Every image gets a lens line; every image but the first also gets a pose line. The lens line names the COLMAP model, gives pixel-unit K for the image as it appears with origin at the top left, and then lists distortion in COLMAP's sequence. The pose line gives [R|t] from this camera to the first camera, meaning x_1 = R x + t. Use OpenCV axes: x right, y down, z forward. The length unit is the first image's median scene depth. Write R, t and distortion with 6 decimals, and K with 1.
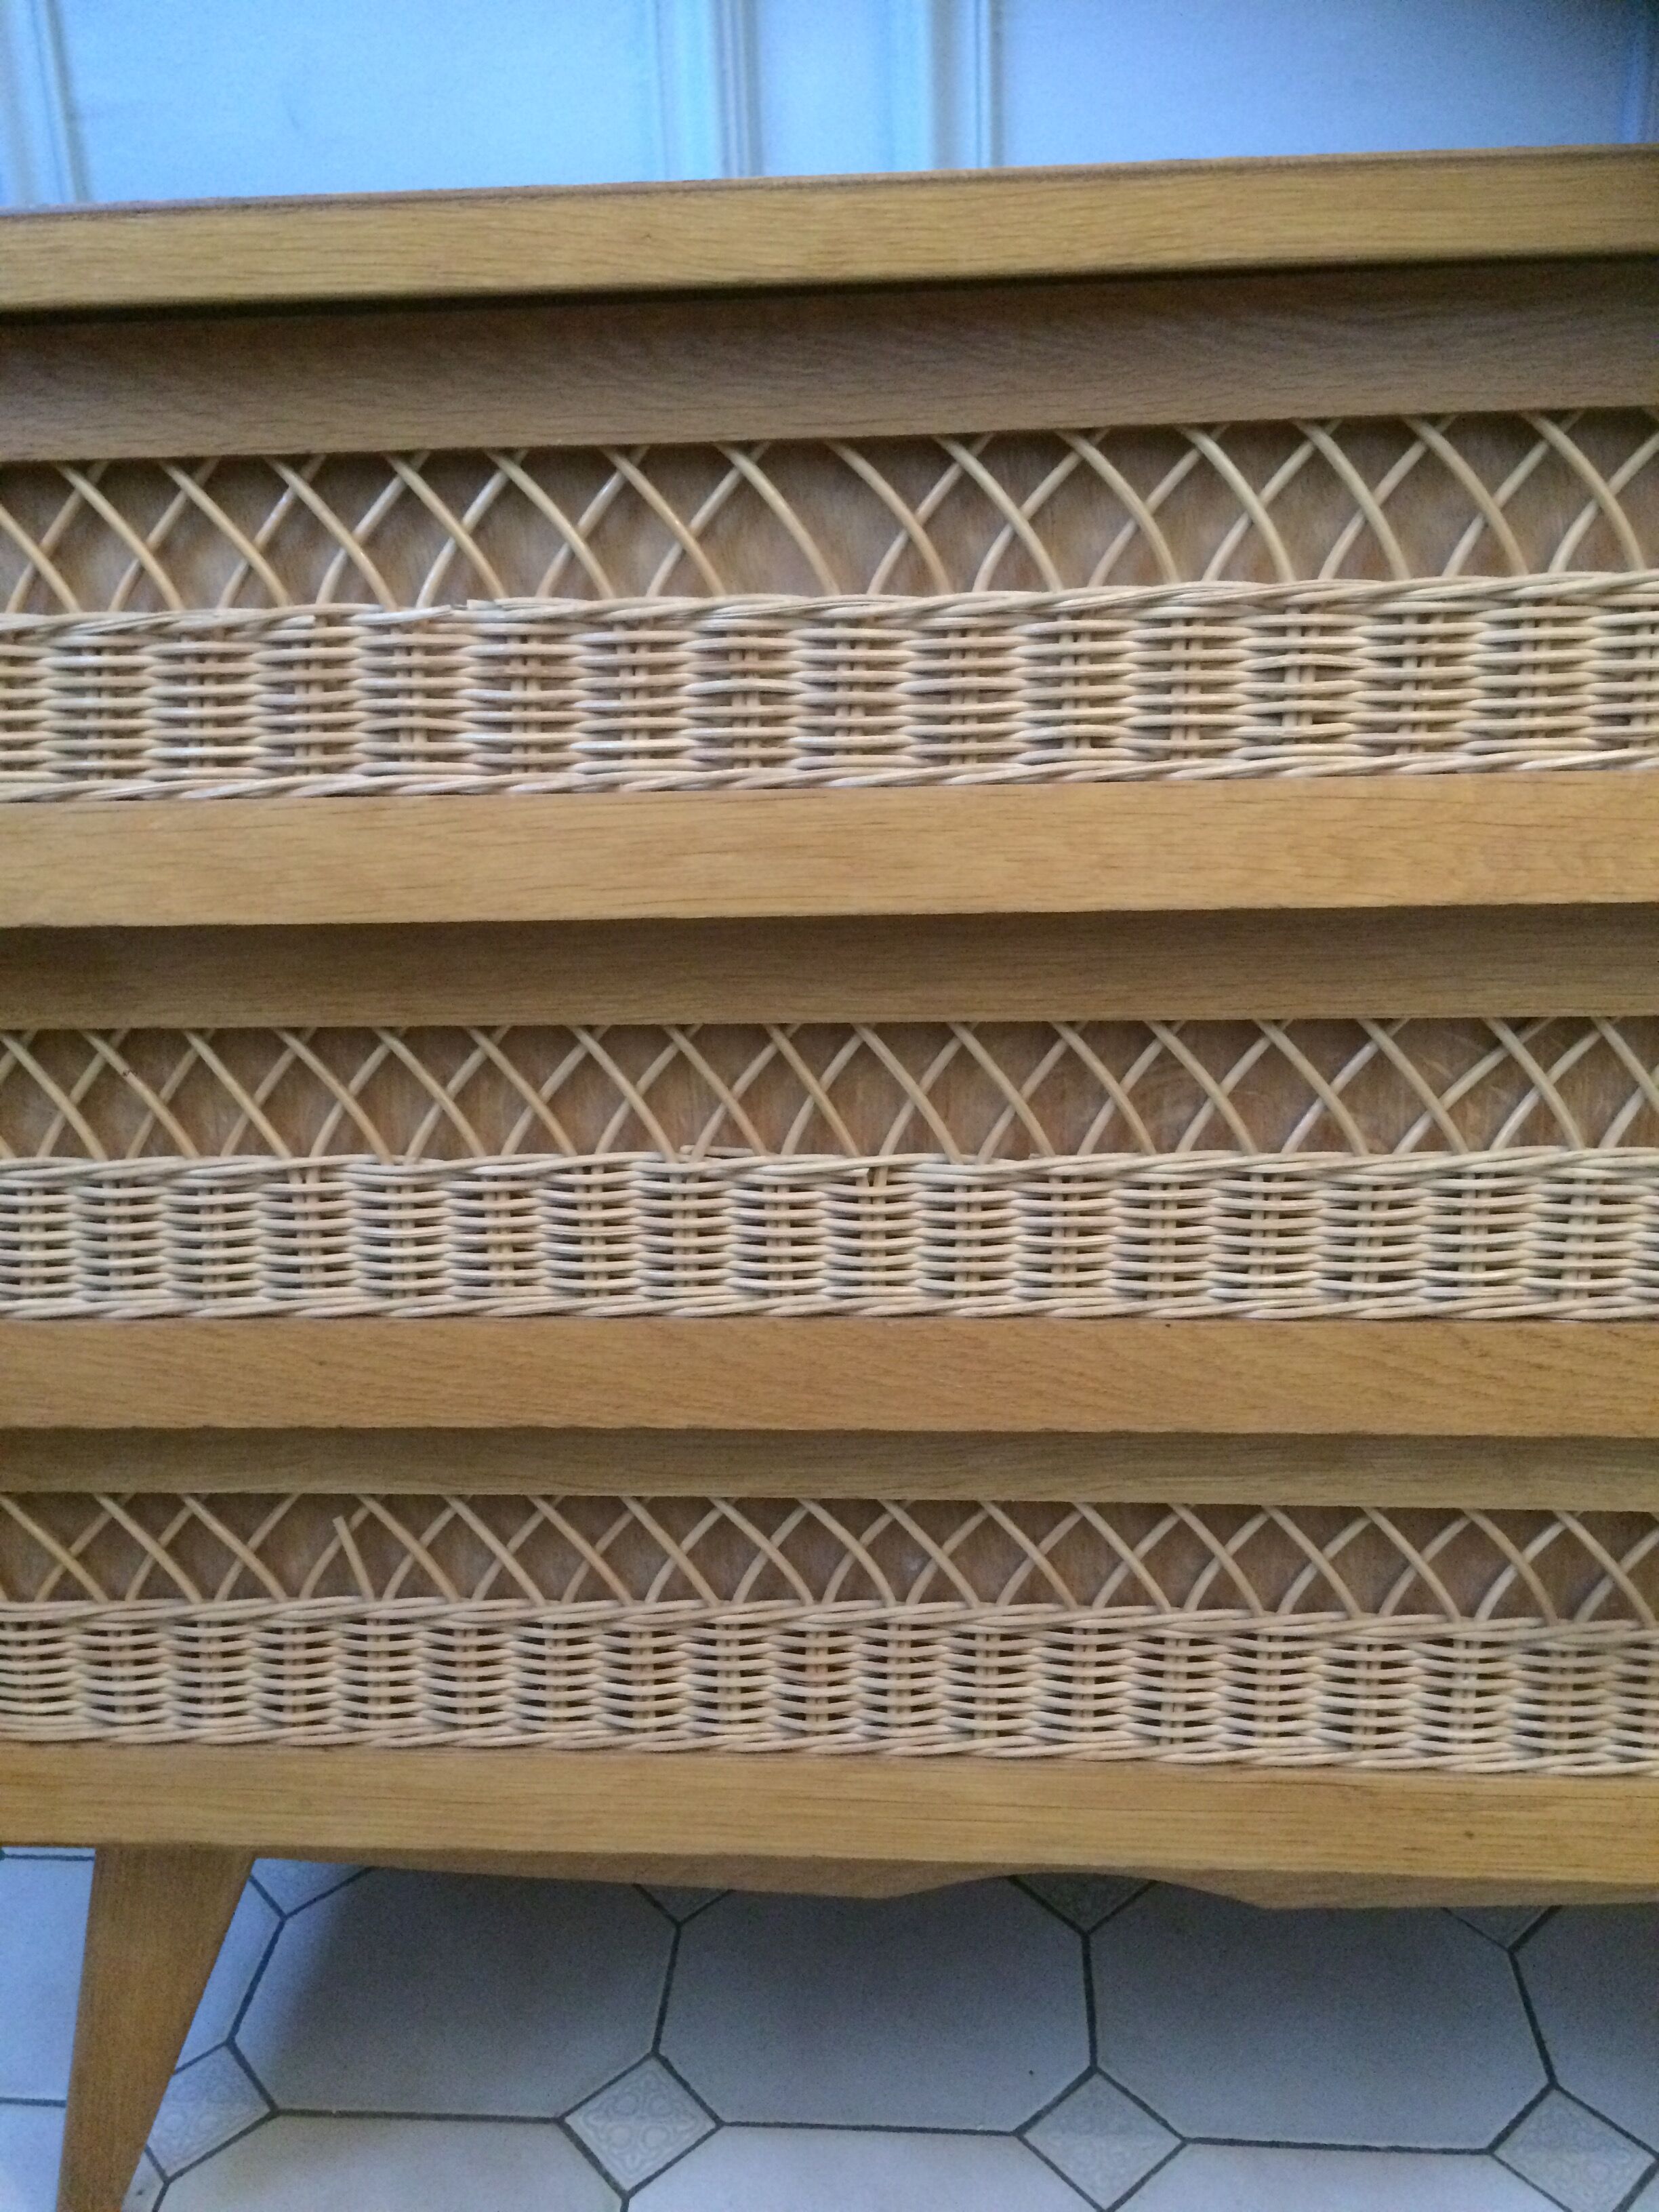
lens RADIAL K [[1948.7, 0, 842.0], [0, 1948.7, 1101.7], [0, 0, 1]] dist [0.096998, -0.137161]
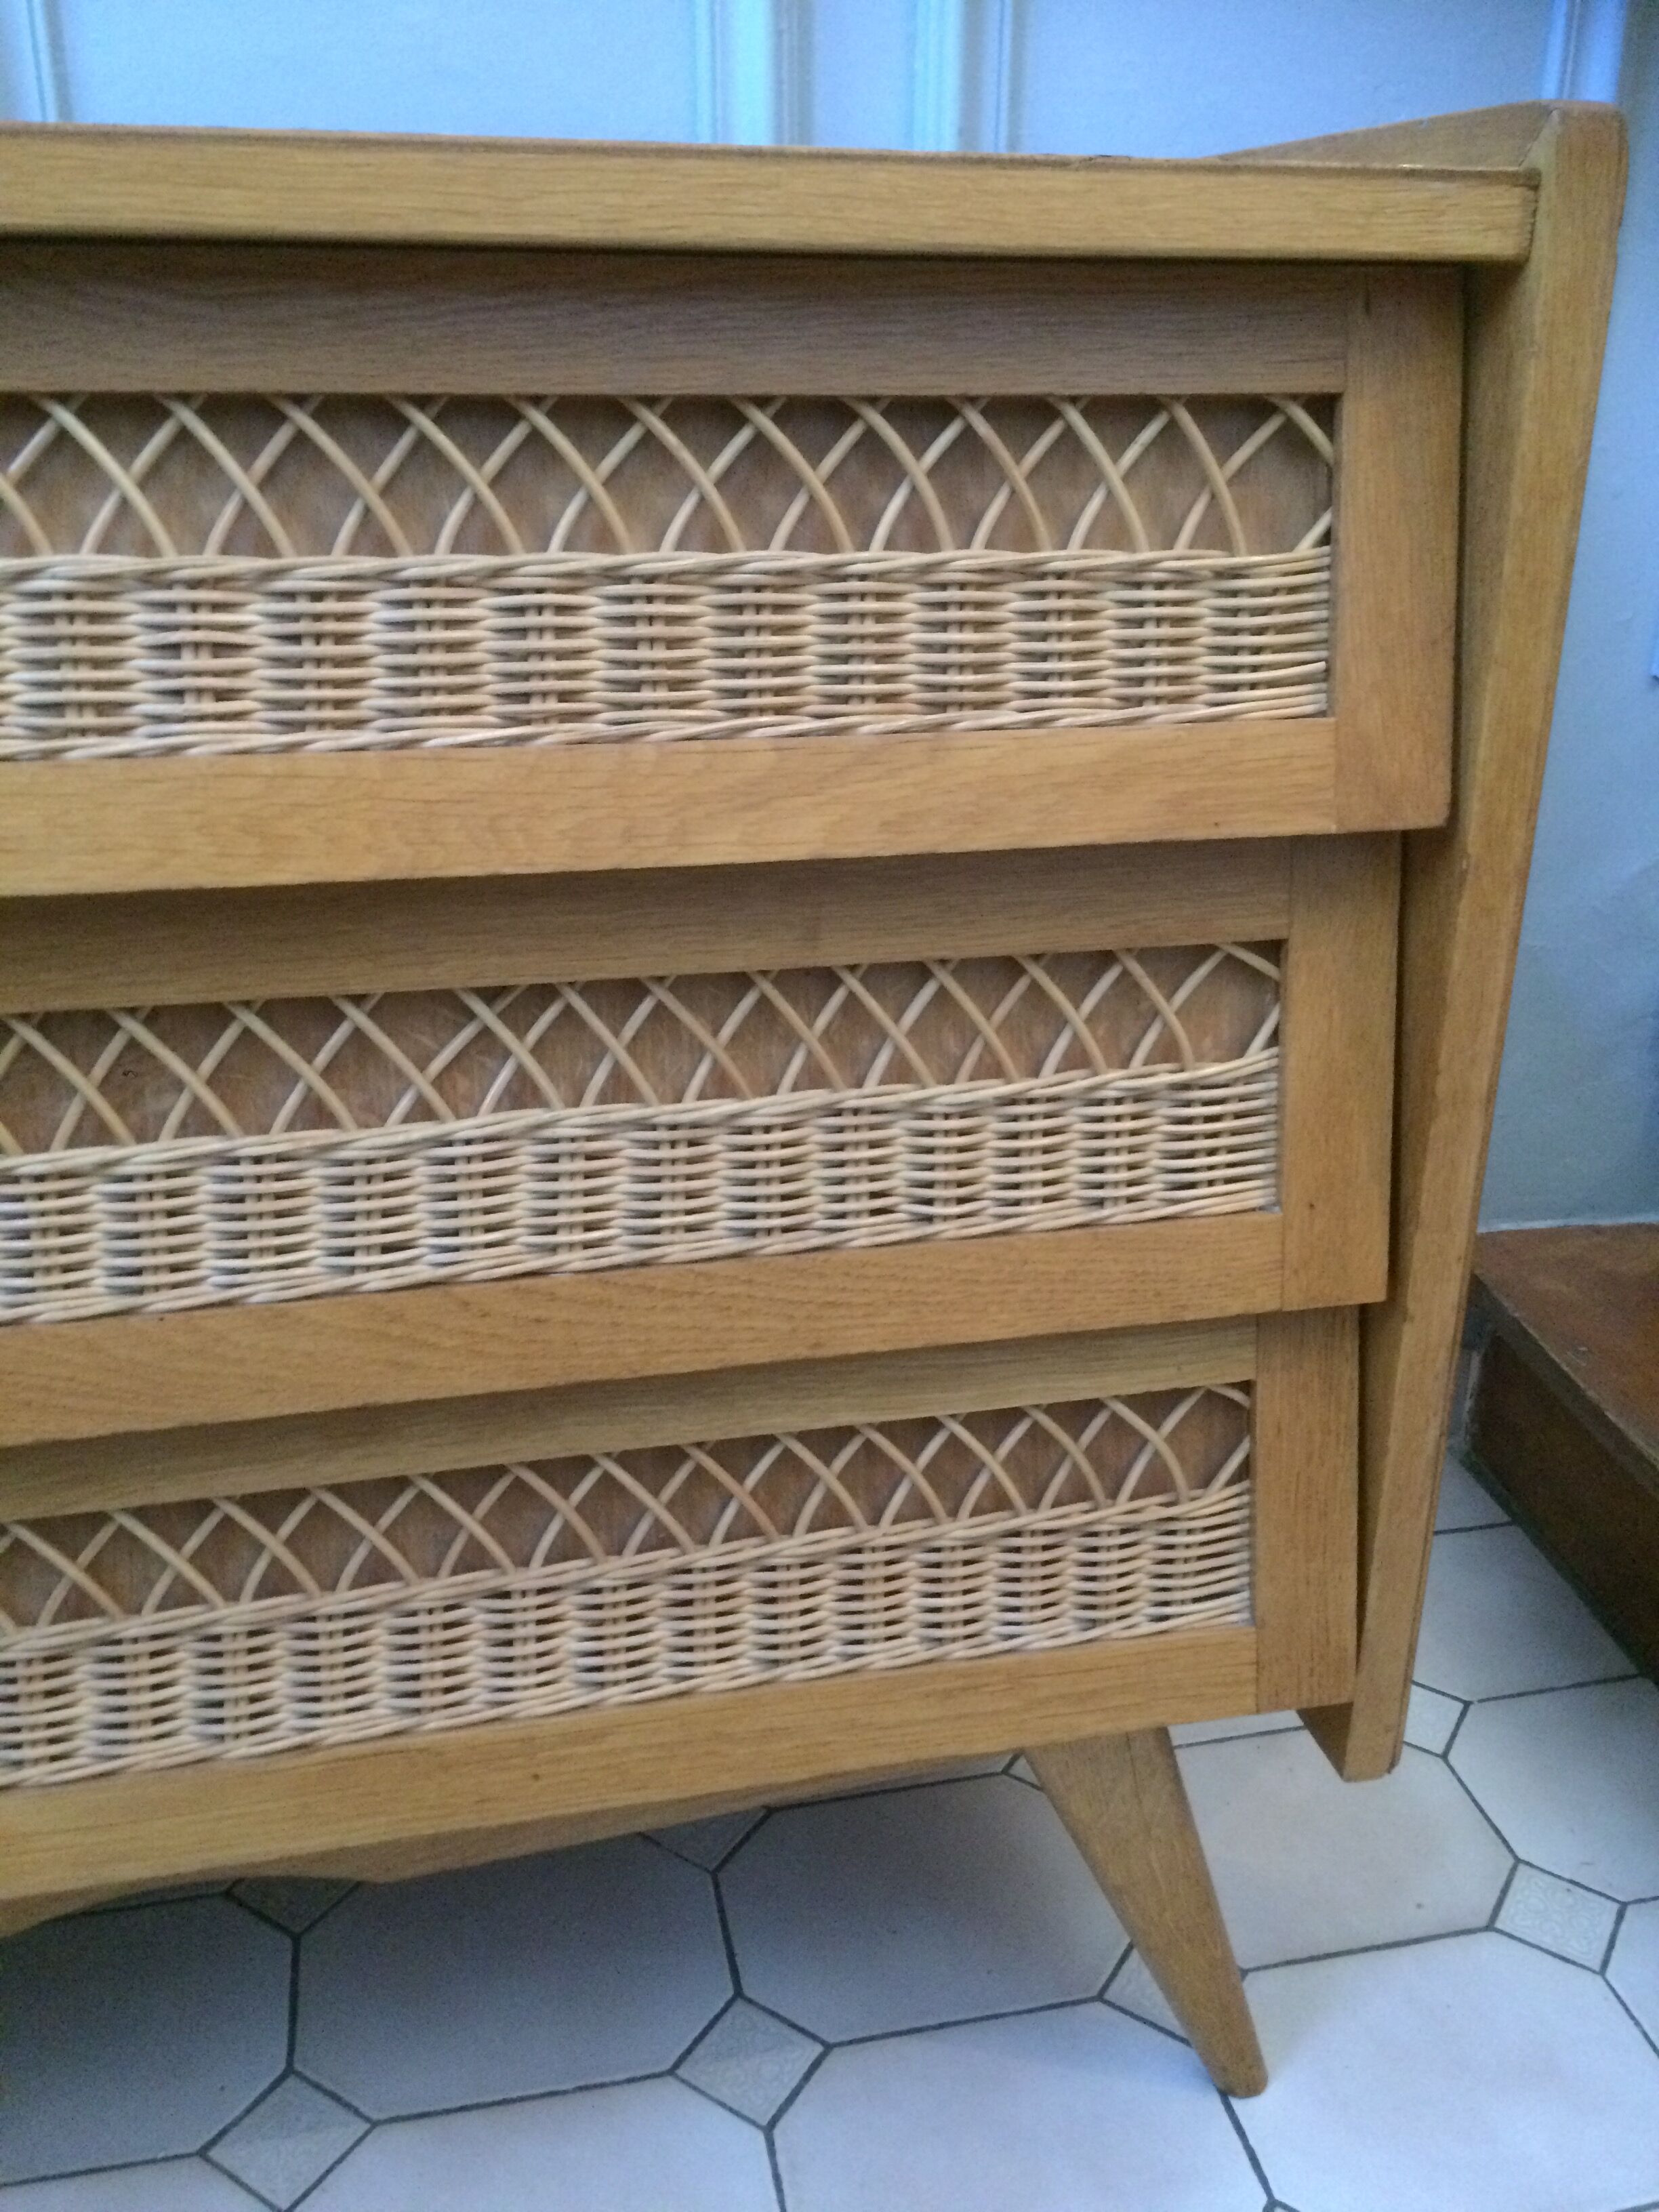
lens RADIAL K [[1964.6, 0, 859.8], [0, 1964.6, 1104.7], [0, 0, 1]] dist [0.105847, -0.146899]
pose [[0.958610, -0.068858, 0.276272, 0.230990], [0.065353, 0.997622, 0.021886, 0.008581], [-0.277122, -0.002925, 0.960830, -0.048461]]
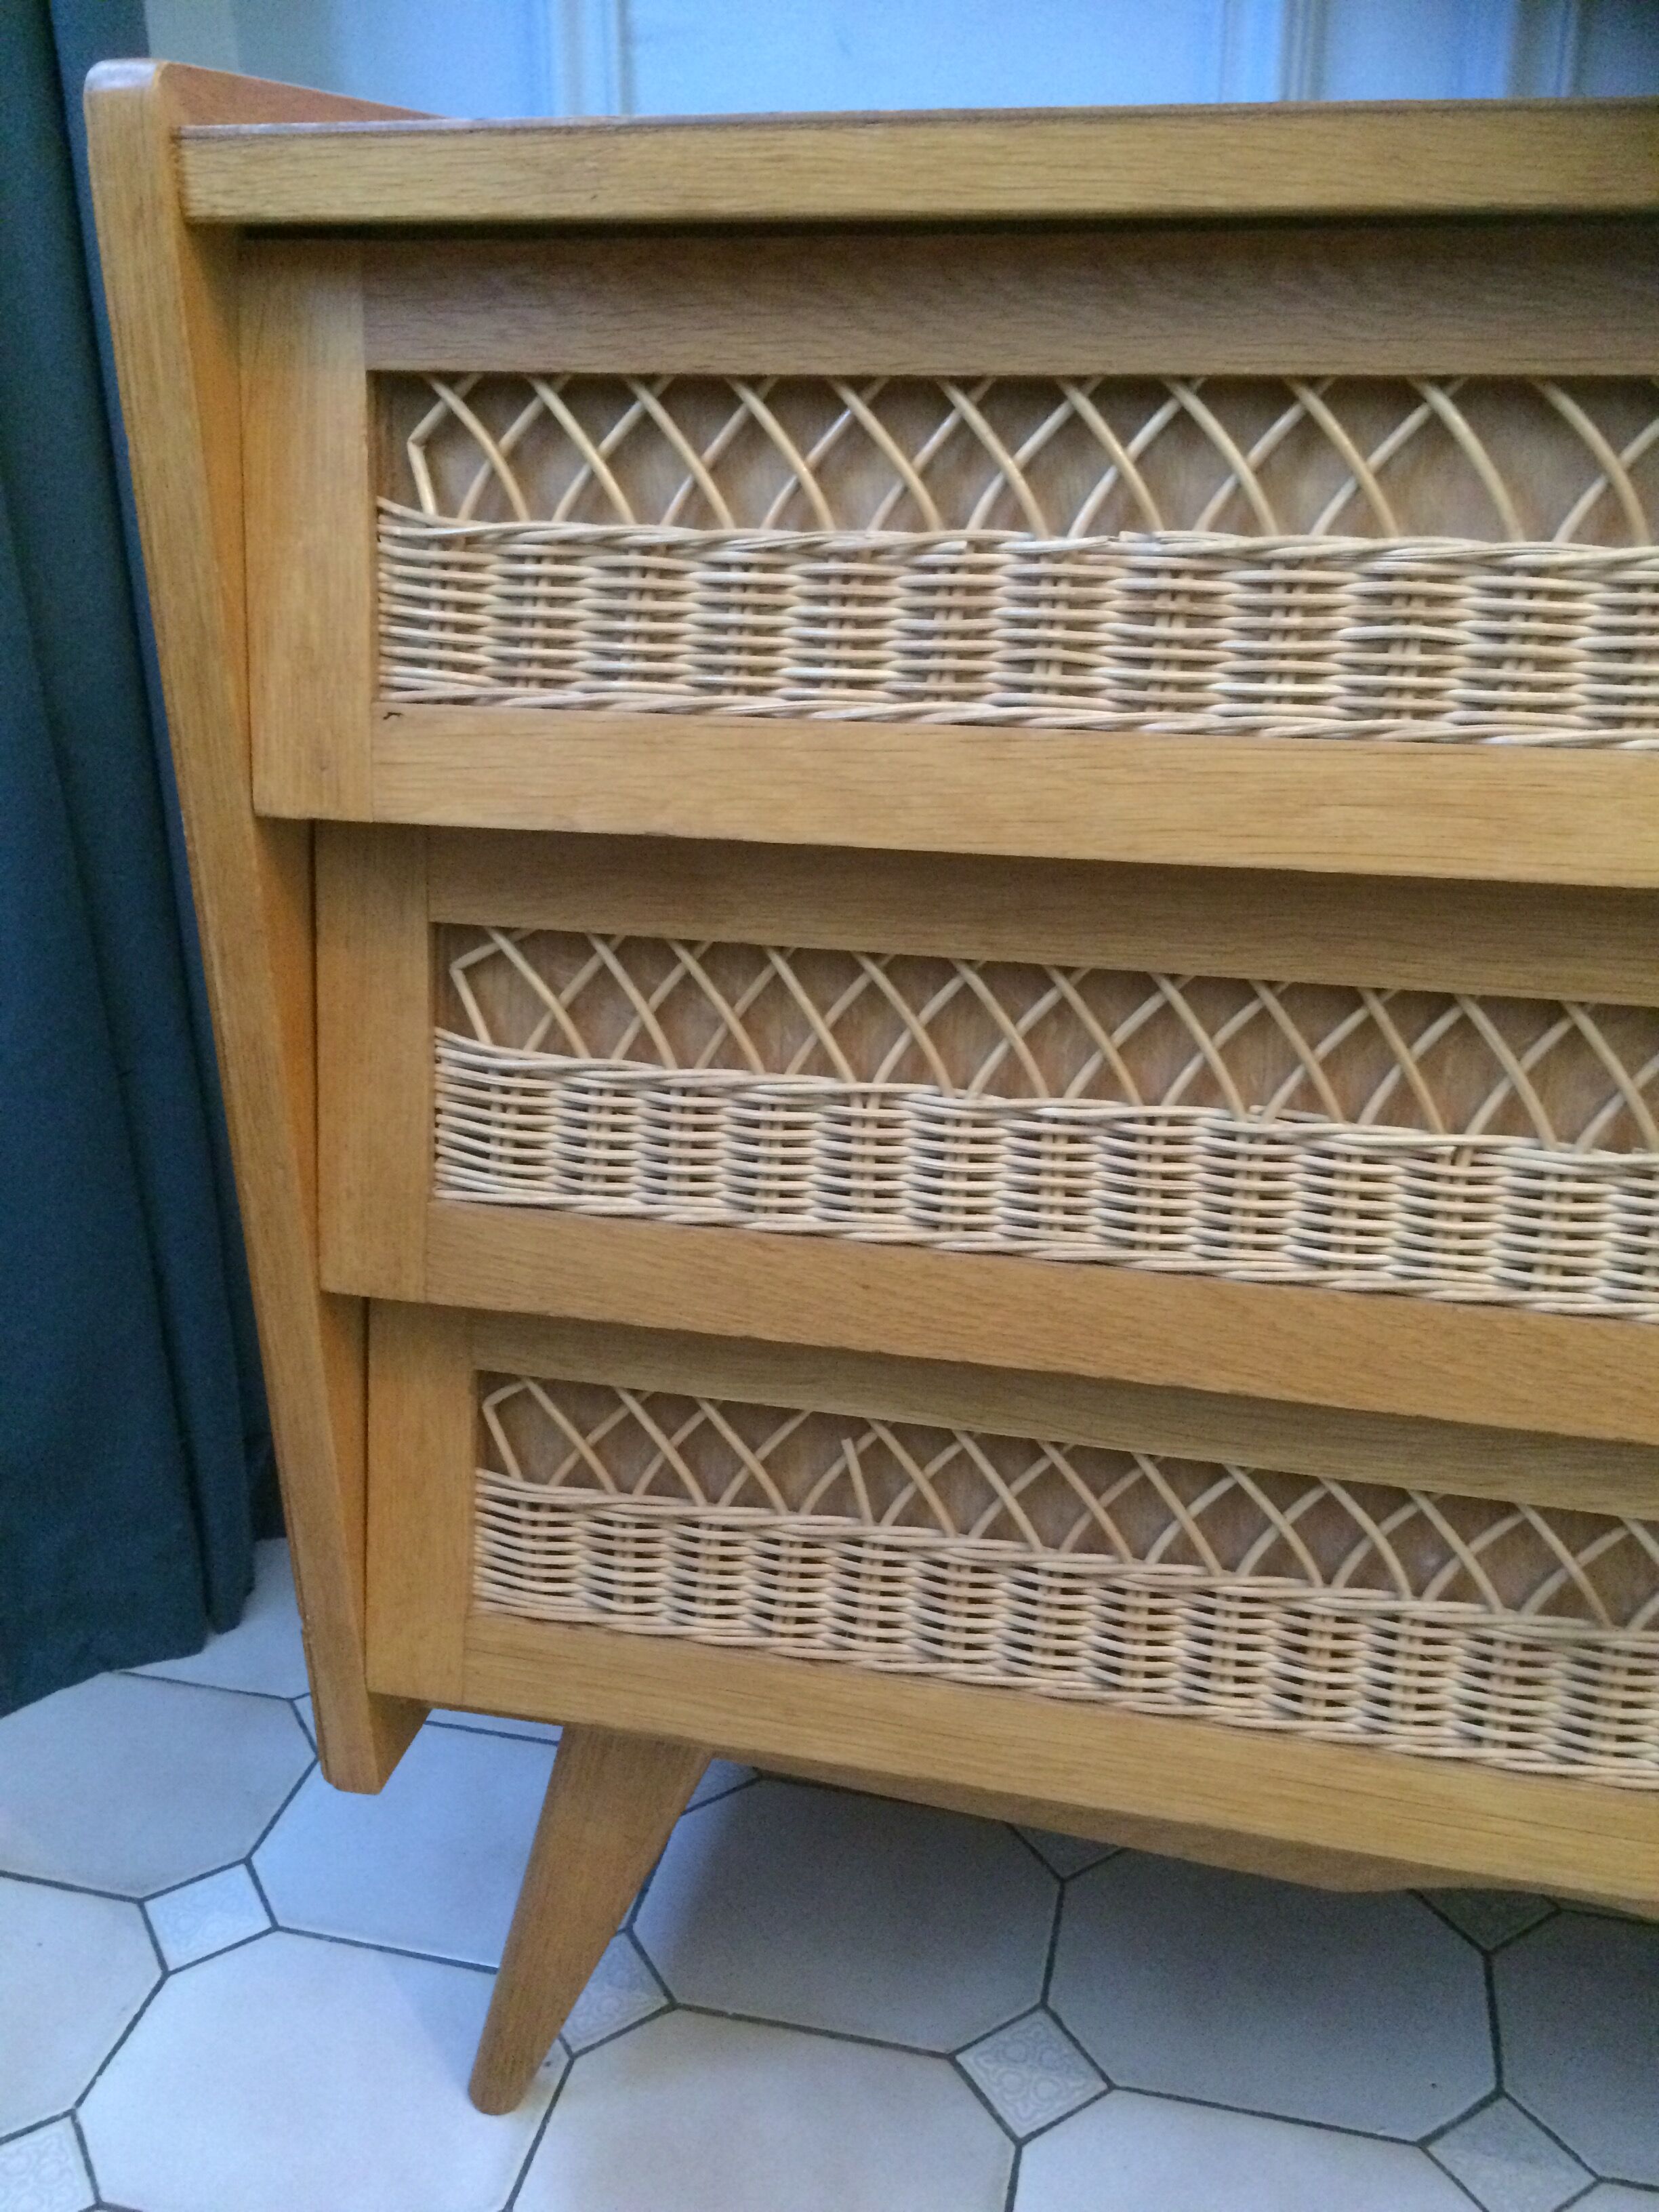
lens RADIAL K [[1964.6, 0, 827.5], [0, 1964.6, 1102.1], [0, 0, 1]] dist [0.105847, -0.146899]
pose [[0.986822, 0.090282, -0.134282, -0.159796], [-0.086913, 0.995741, 0.030753, 0.009269], [0.136487, -0.018677, 0.990466, -0.003627]]
